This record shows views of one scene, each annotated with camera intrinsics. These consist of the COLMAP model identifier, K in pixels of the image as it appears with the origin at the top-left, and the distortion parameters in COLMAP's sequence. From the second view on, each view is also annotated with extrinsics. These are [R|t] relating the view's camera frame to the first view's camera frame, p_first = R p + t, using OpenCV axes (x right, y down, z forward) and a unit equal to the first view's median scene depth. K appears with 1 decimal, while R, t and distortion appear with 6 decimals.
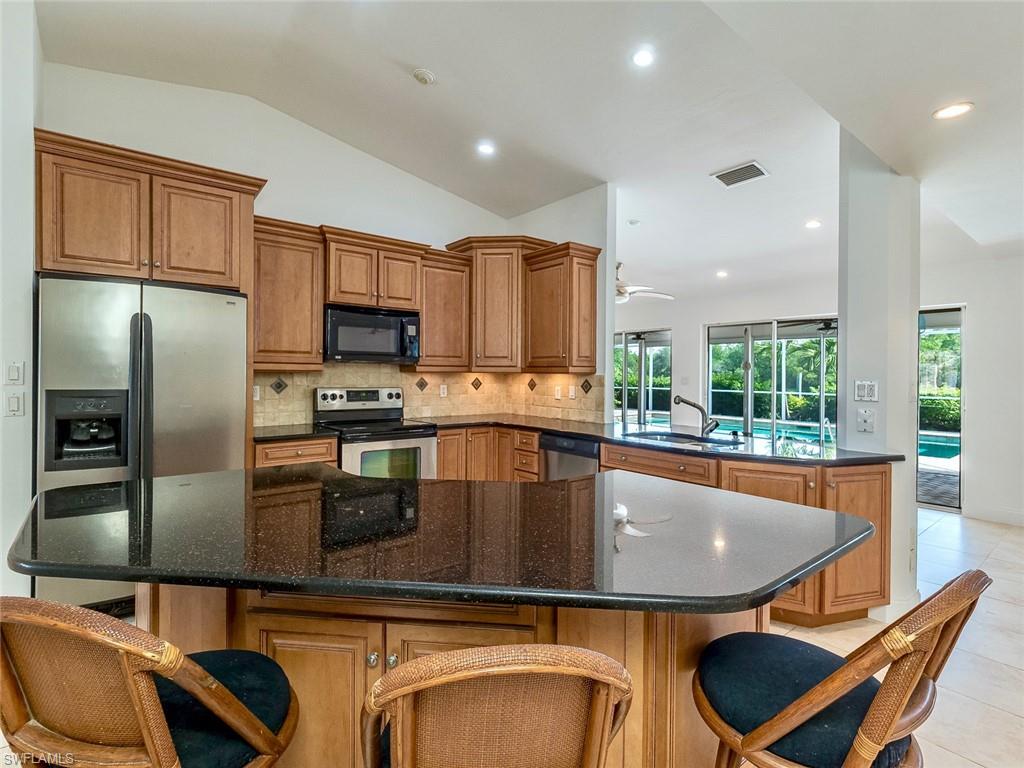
lens RADIAL K [[506.3, 0, 509.5], [0, 506.3, 373.9], [0, 0, 1]] dist [0.000267, -0.001874]
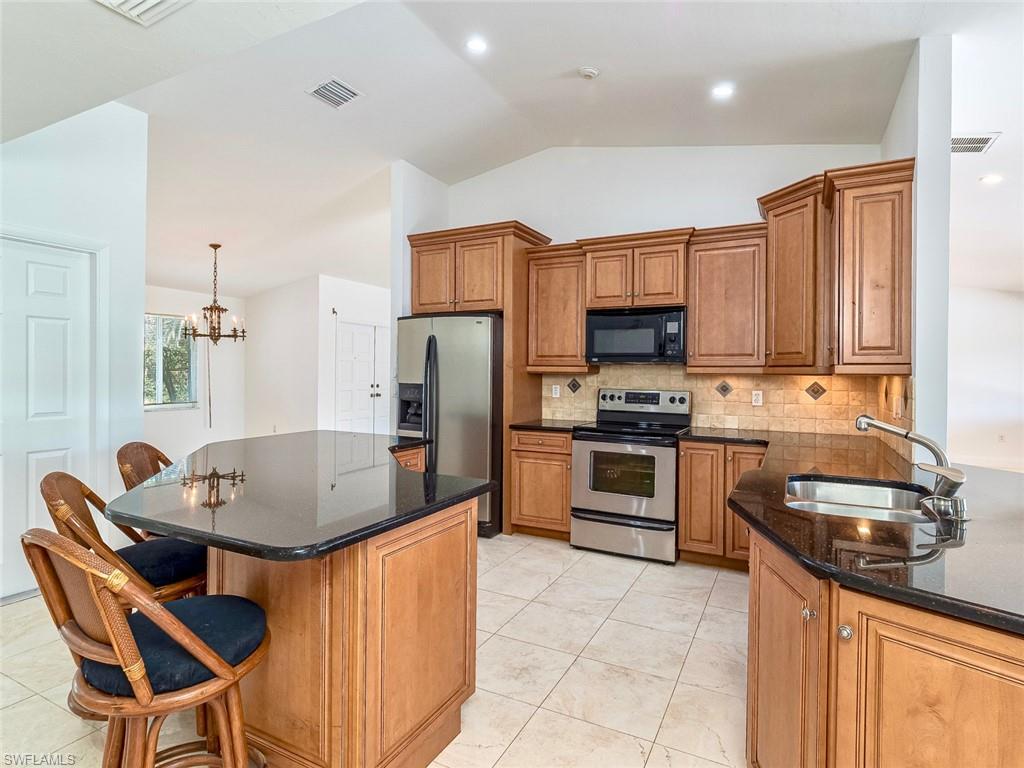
lens RADIAL K [[546.0, 0, 507.4], [0, 546.0, 374.4], [0, 0, 1]] dist [0.017804, -0.023476]
pose [[0.396802, -0.001770, -0.917903, 0.587051], [-0.010143, 0.999929, -0.006313, 0.006807], [0.917848, 0.011815, 0.396755, 0.347332]]
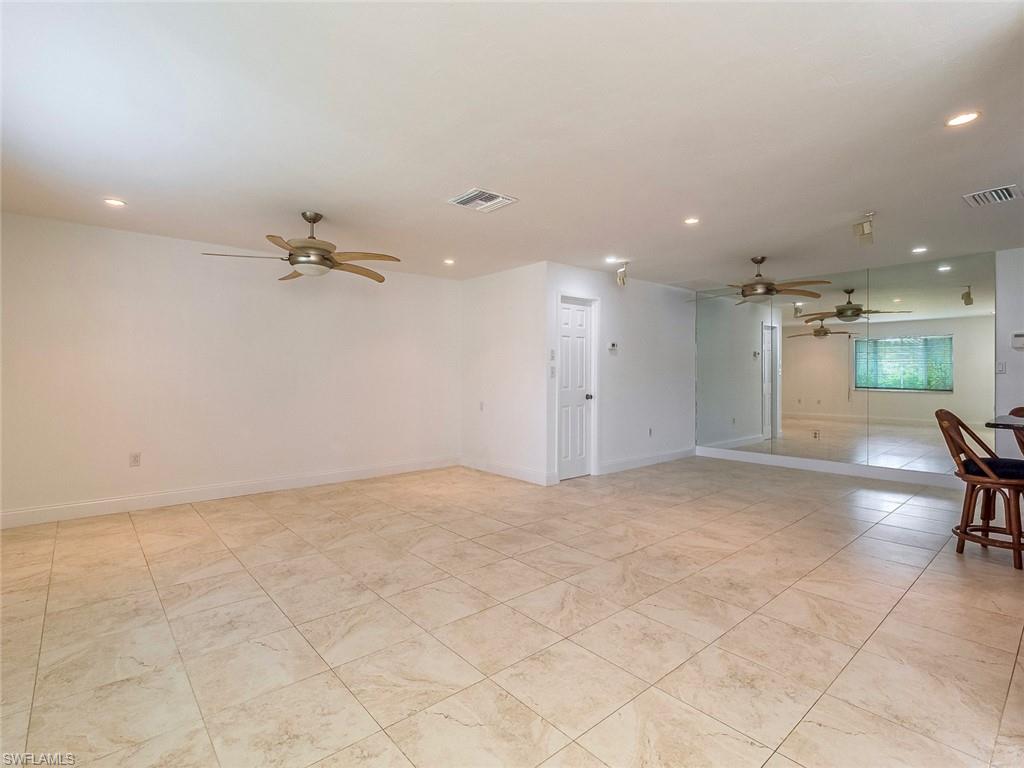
lens RADIAL K [[500.1, 0, 509.7], [0, 500.1, 377.0], [0, 0, 1]] dist [0.002070, 0.000522]
pose [[-0.999393, -0.007198, -0.034072, 0.970322], [-0.007531, 0.999925, 0.009630, 0.034685], [0.034000, 0.009881, -0.999373, 1.056116]]
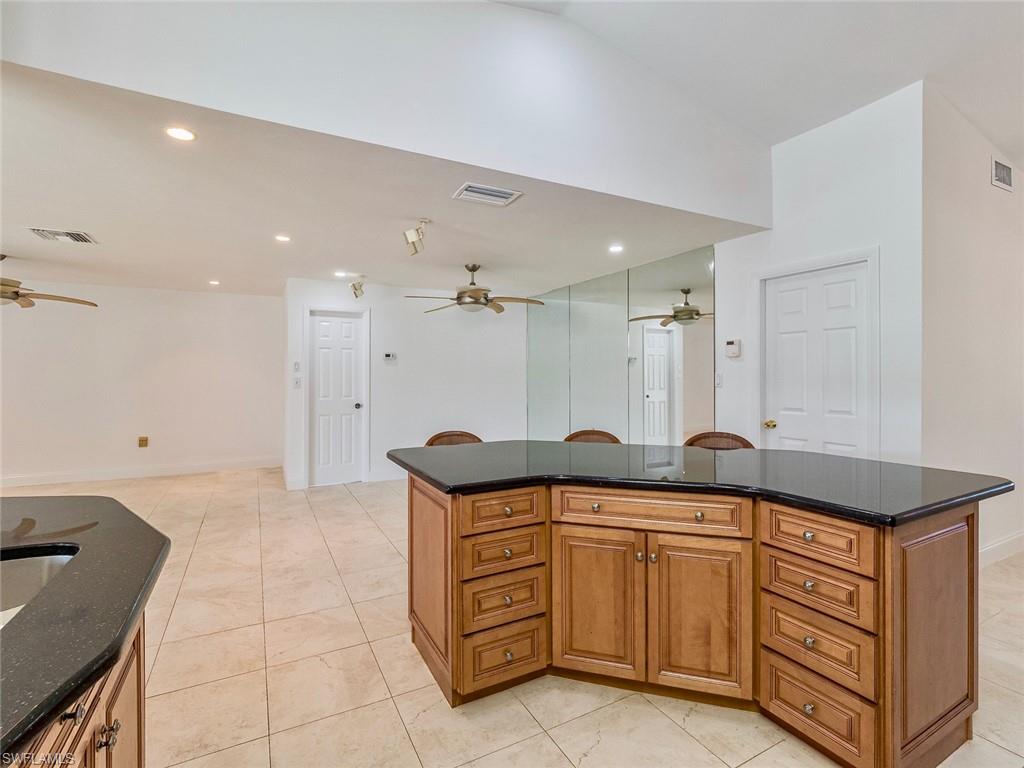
lens RADIAL K [[482.5, 0, 507.9], [0, 482.5, 377.4], [0, 0, 1]] dist [0.000758, 0.000167]
pose [[-0.981007, -0.007004, 0.193844, -0.019206], [-0.004947, 0.999926, 0.011096, 0.000687], [-0.193908, 0.009926, -0.980970, 0.947508]]
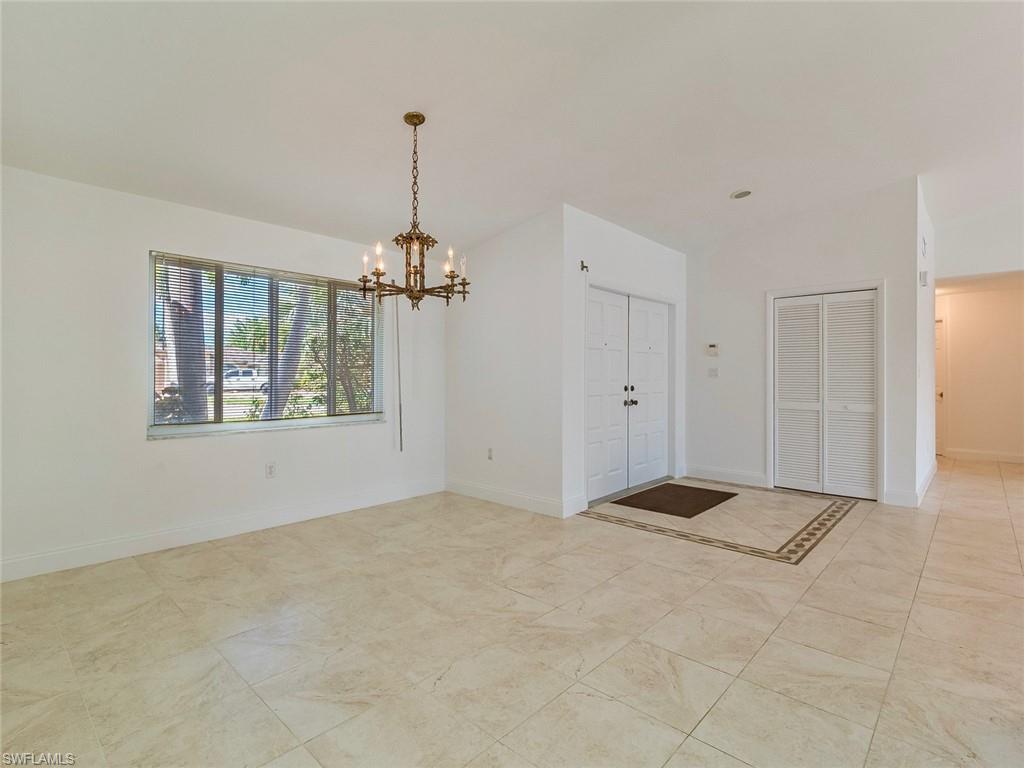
lens RADIAL K [[506.3, 0, 509.5], [0, 506.3, 373.9], [0, 0, 1]] dist [0.000267, -0.001874]
pose [[0.141602, -0.013100, -0.989837, -0.364698], [-0.006082, 0.999882, -0.014103, 0.027027], [0.989905, 0.008018, 0.141506, 0.239468]]
